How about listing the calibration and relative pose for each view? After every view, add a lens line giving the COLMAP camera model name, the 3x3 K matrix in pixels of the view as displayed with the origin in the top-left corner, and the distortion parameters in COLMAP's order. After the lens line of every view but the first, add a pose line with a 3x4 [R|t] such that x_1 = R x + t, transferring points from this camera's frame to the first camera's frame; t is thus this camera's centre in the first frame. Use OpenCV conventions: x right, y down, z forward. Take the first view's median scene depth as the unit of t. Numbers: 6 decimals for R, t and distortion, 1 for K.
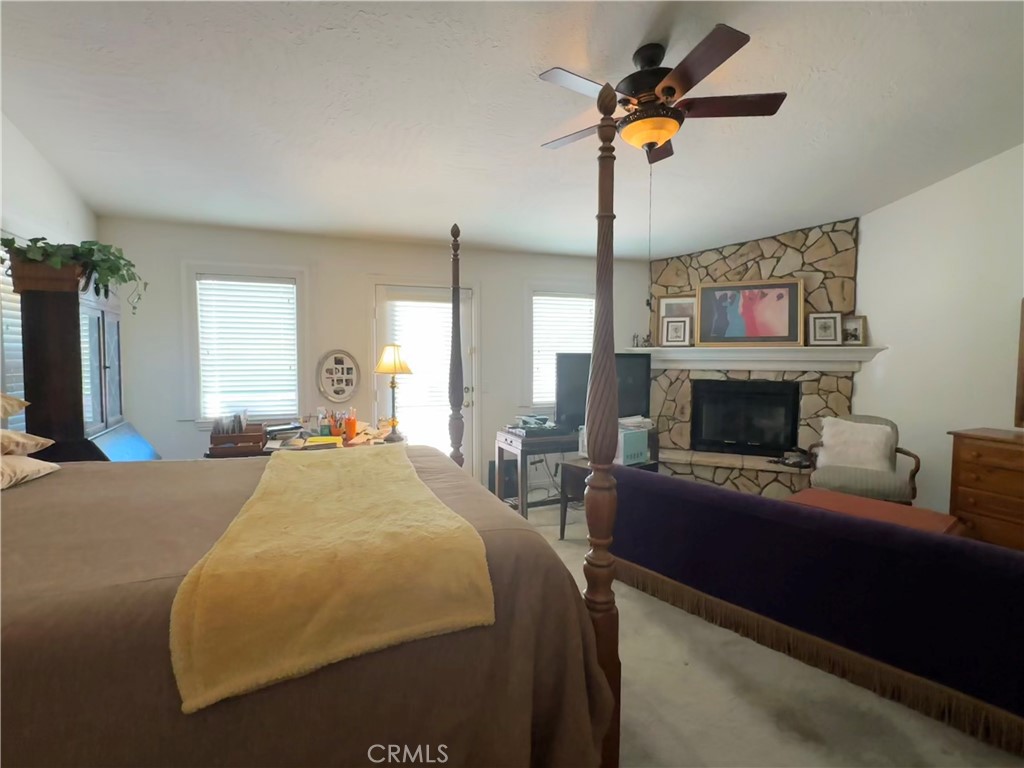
lens RADIAL K [[511.1, 0, 499.3], [0, 511.1, 381.1], [0, 0, 1]] dist [-0.003590, -0.000579]
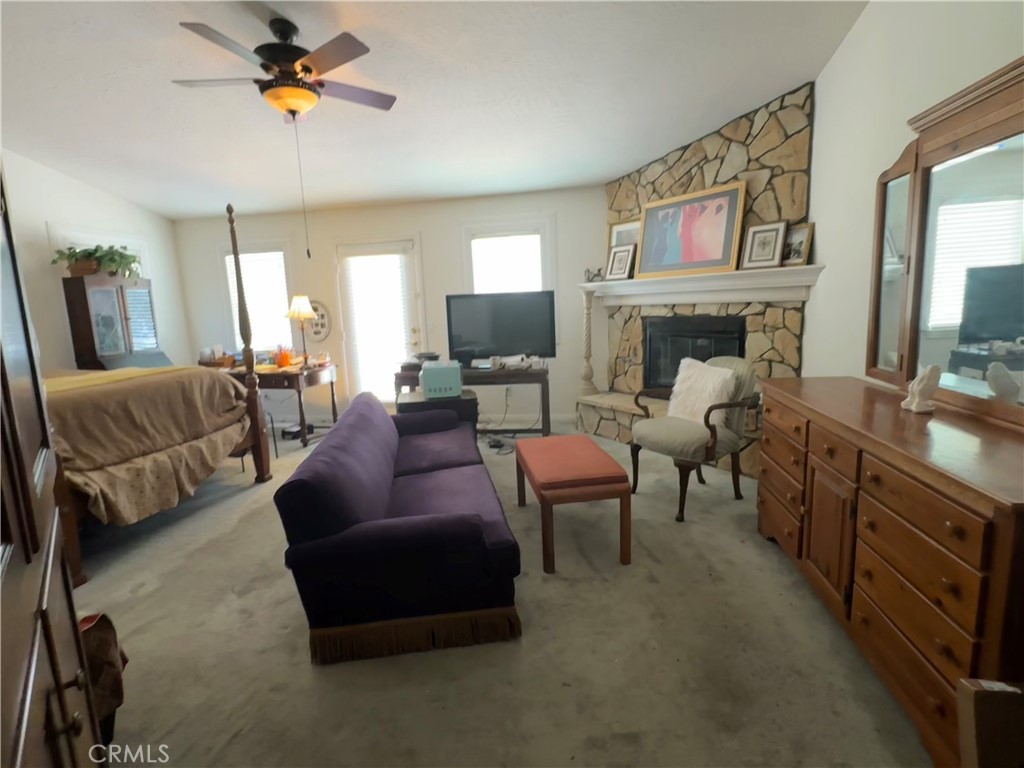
lens RADIAL K [[511.1, 0, 499.3], [0, 511.1, 381.1], [0, 0, 1]] dist [-0.003590, -0.000579]
pose [[0.848913, 0.042055, -0.526857, 0.698486], [0.016359, 0.994261, 0.105722, 0.011737], [0.528280, -0.098368, 0.843353, 0.125059]]
